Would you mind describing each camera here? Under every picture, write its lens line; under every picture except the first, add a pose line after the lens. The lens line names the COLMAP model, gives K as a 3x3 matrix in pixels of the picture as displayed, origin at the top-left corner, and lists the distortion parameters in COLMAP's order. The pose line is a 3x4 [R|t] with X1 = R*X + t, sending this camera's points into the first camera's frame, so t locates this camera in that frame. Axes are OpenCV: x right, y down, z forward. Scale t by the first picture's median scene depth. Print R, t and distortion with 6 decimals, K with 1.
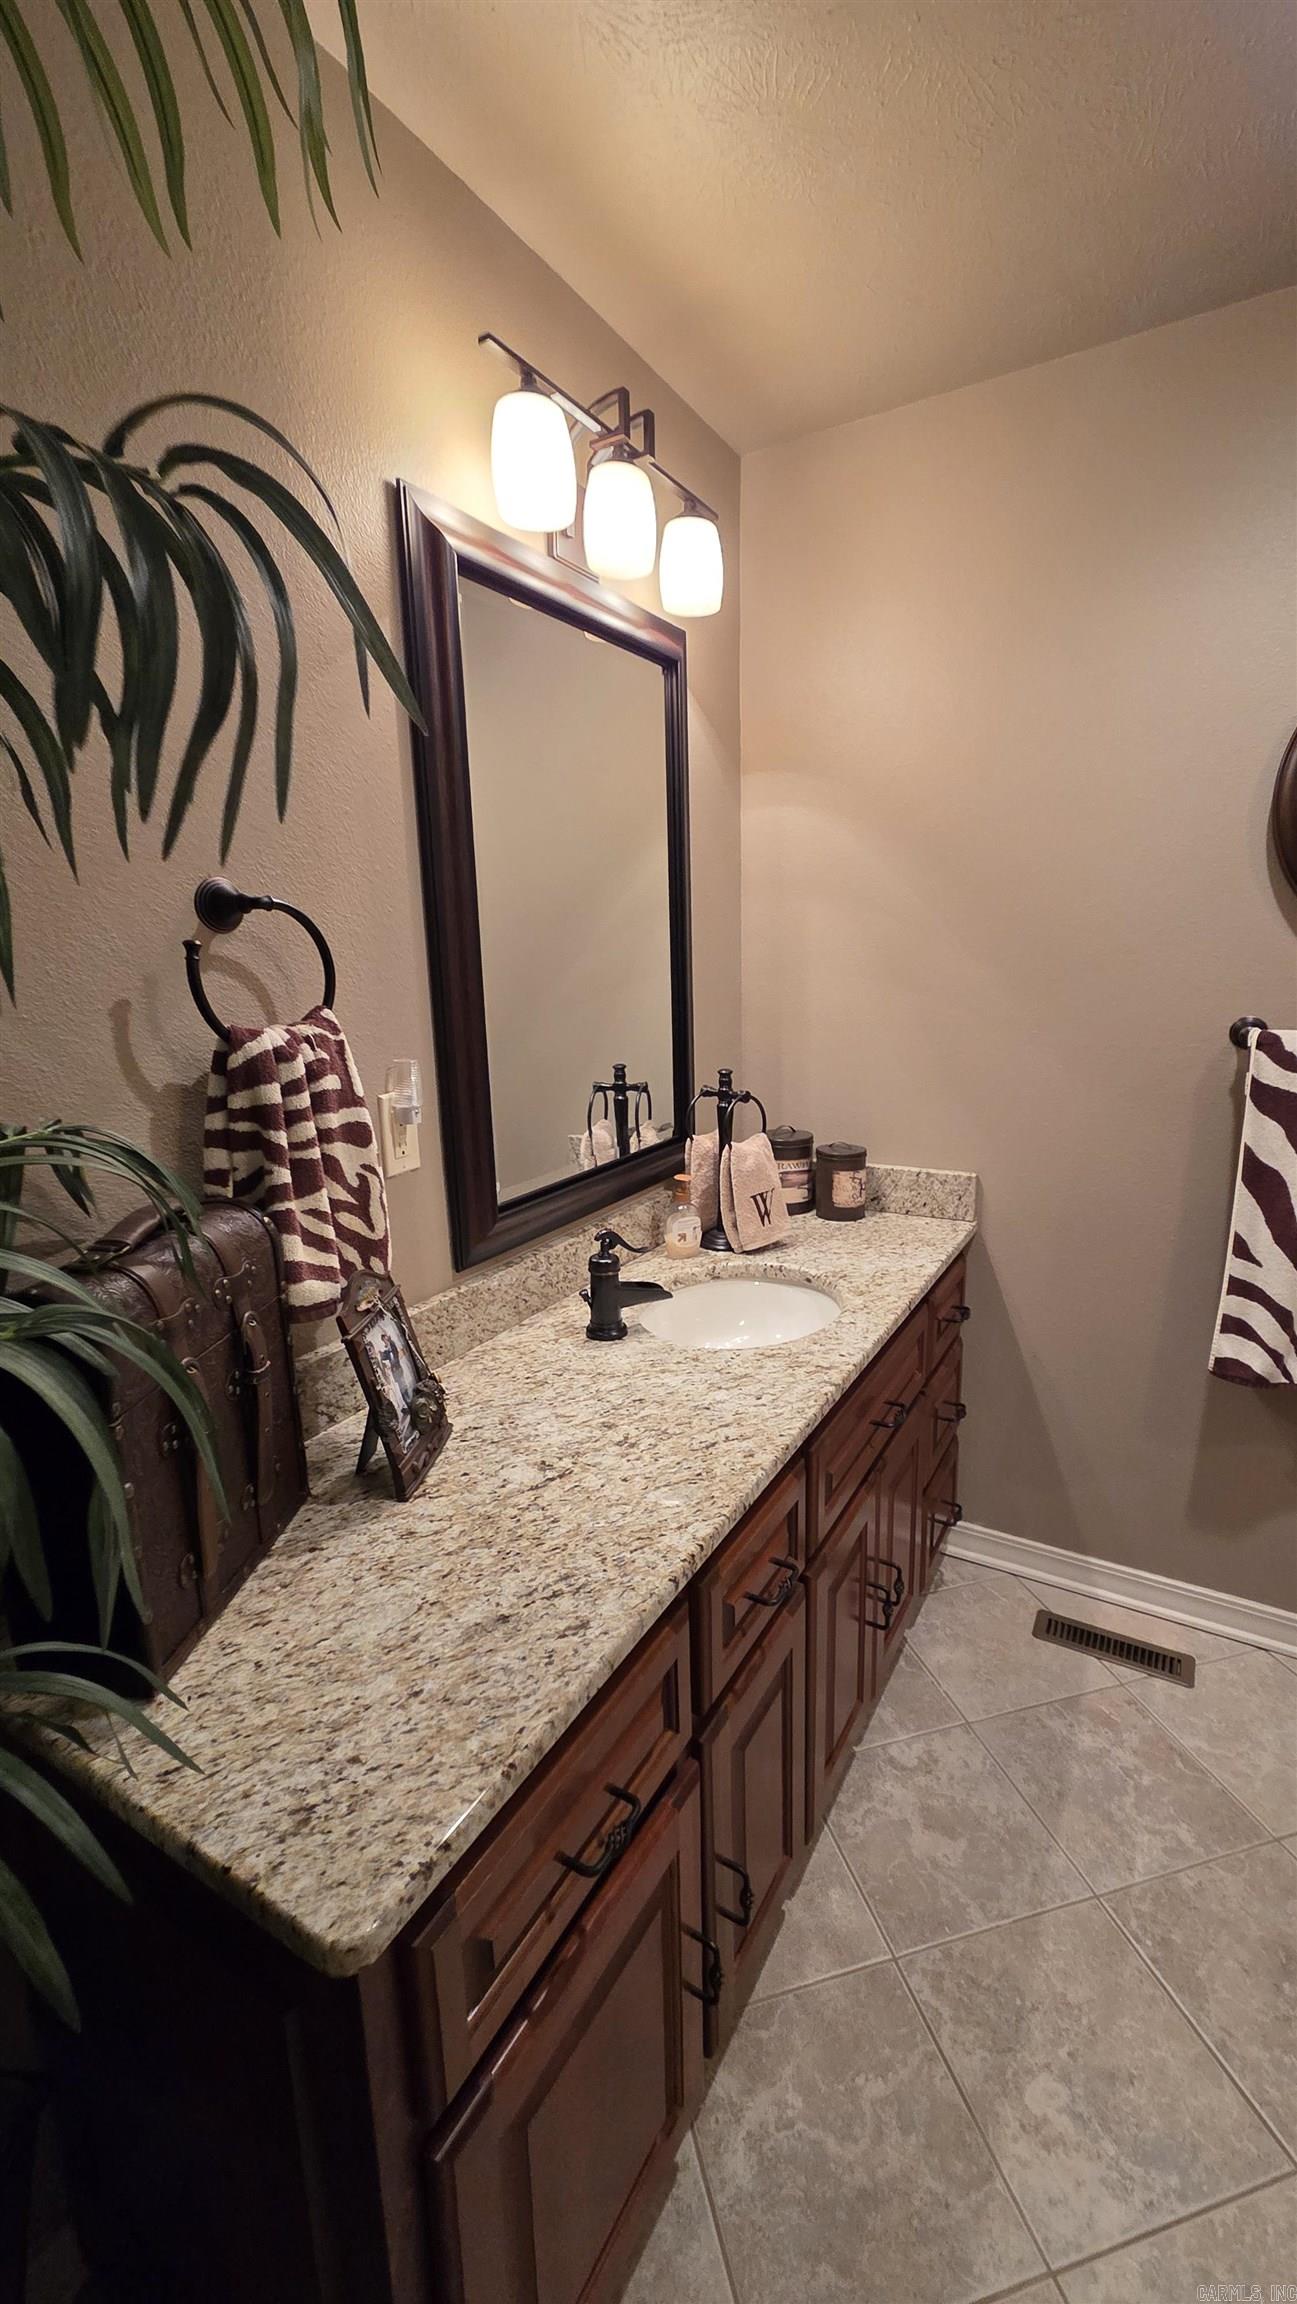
lens RADIAL K [[939.8, 0, 651.0], [0, 939.8, 1147.0], [0, 0, 1]] dist [0.004063, -0.000146]
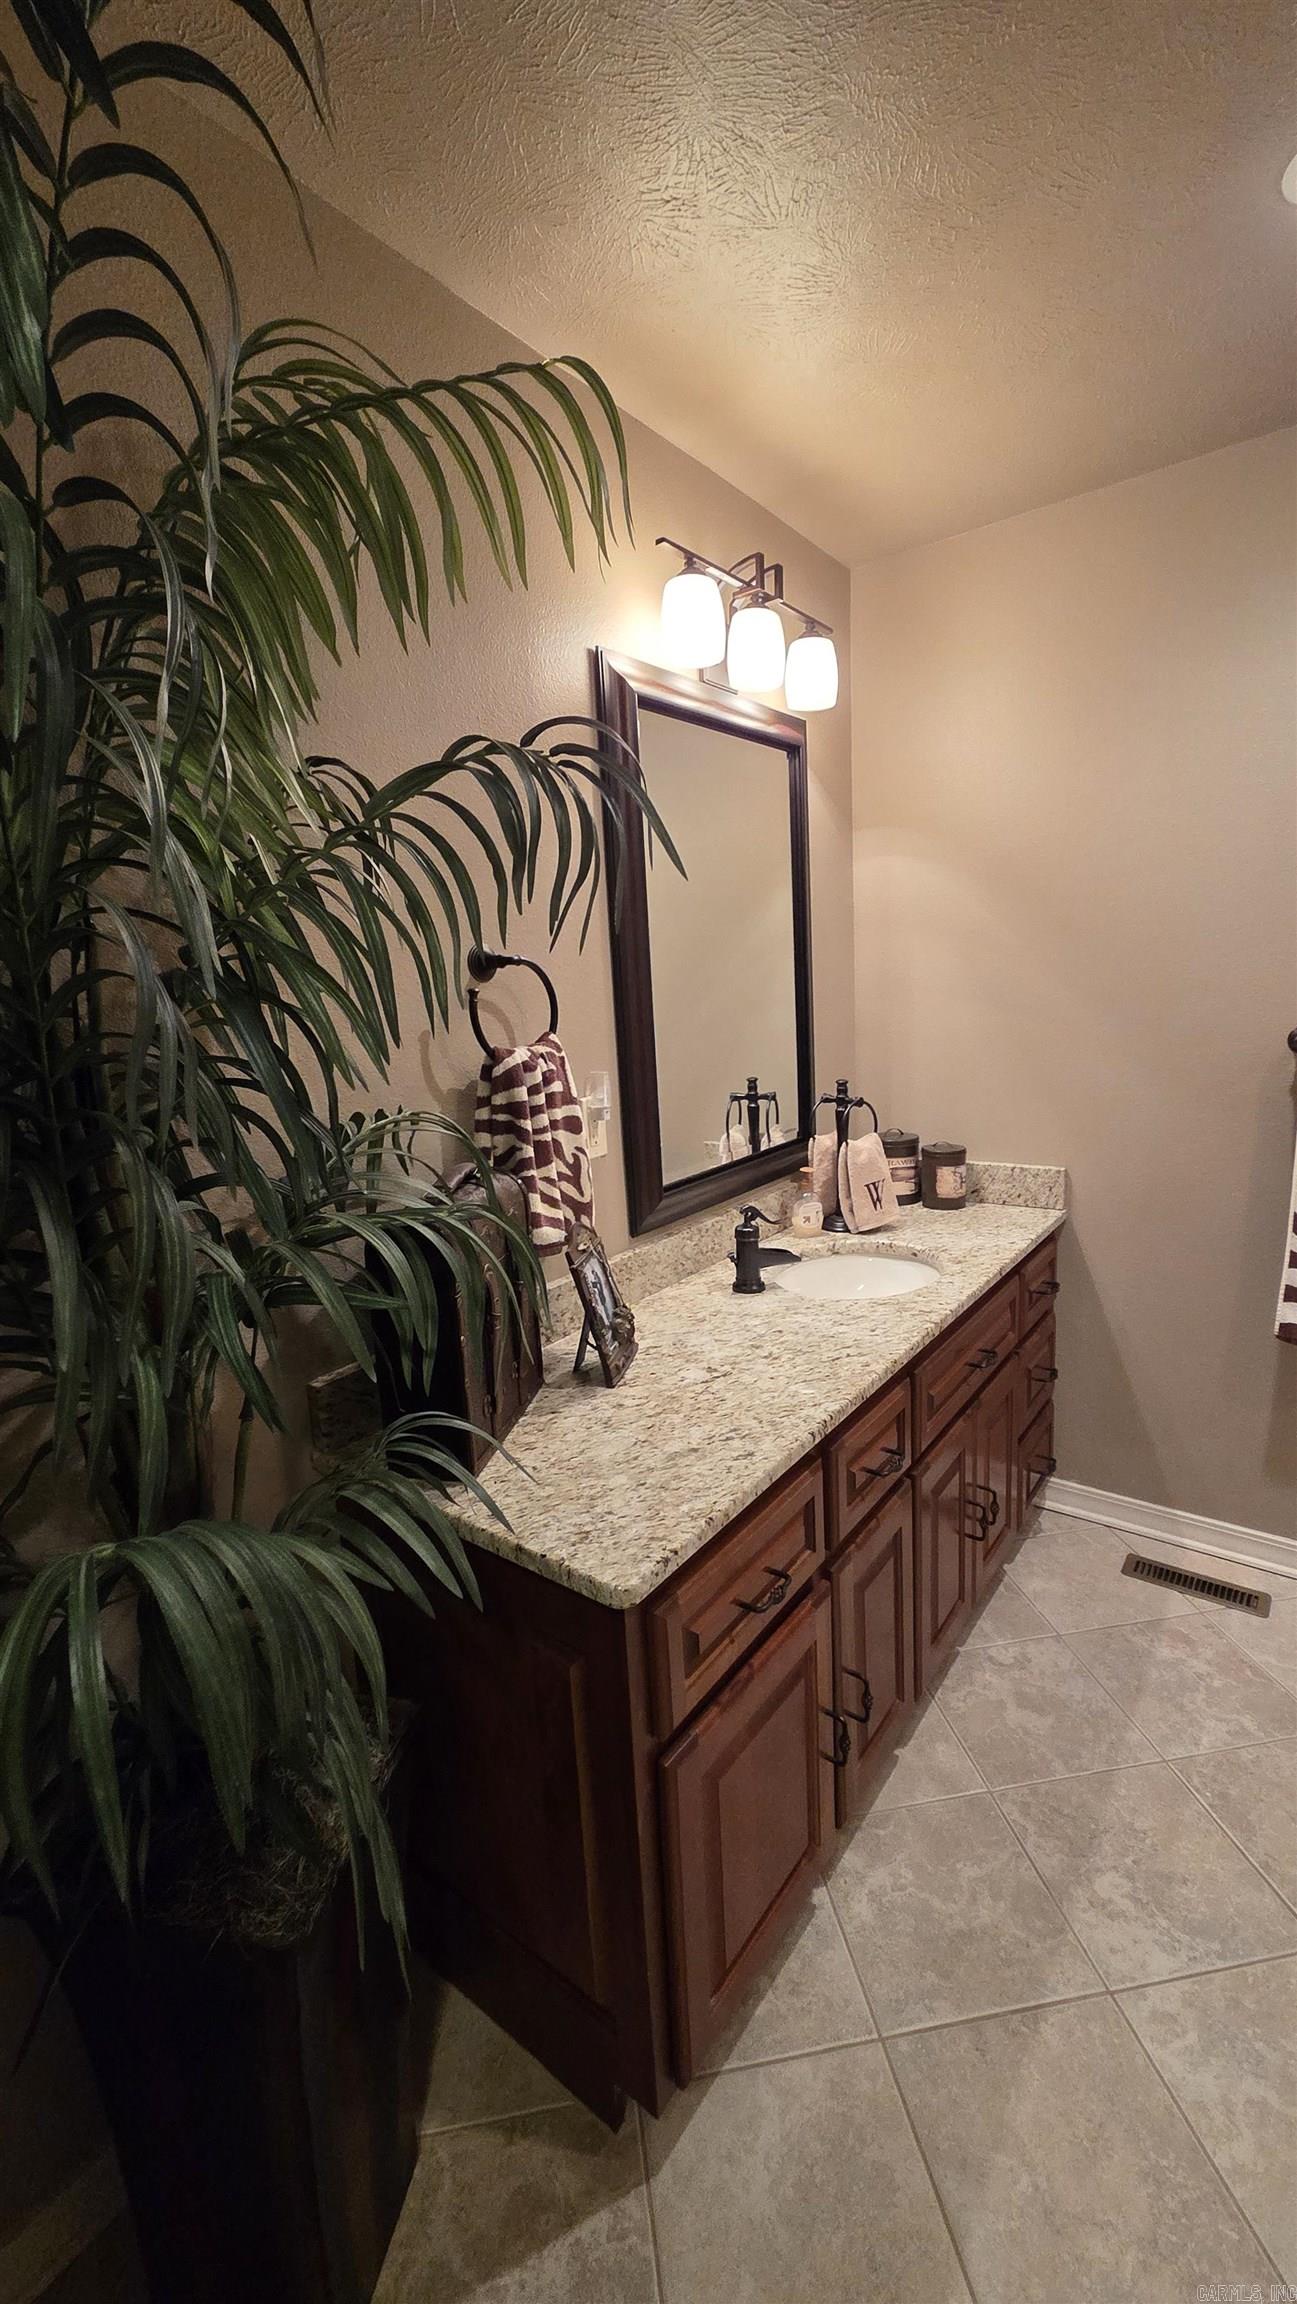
lens RADIAL K [[939.8, 0, 651.0], [0, 939.8, 1154.8], [0, 0, 1]] dist [0.004063, -0.000146]
pose [[0.993243, -0.006992, -0.115841, -0.034569], [0.004684, 0.999785, -0.020189, 0.050752], [0.115957, 0.019510, 0.993063, -0.302866]]
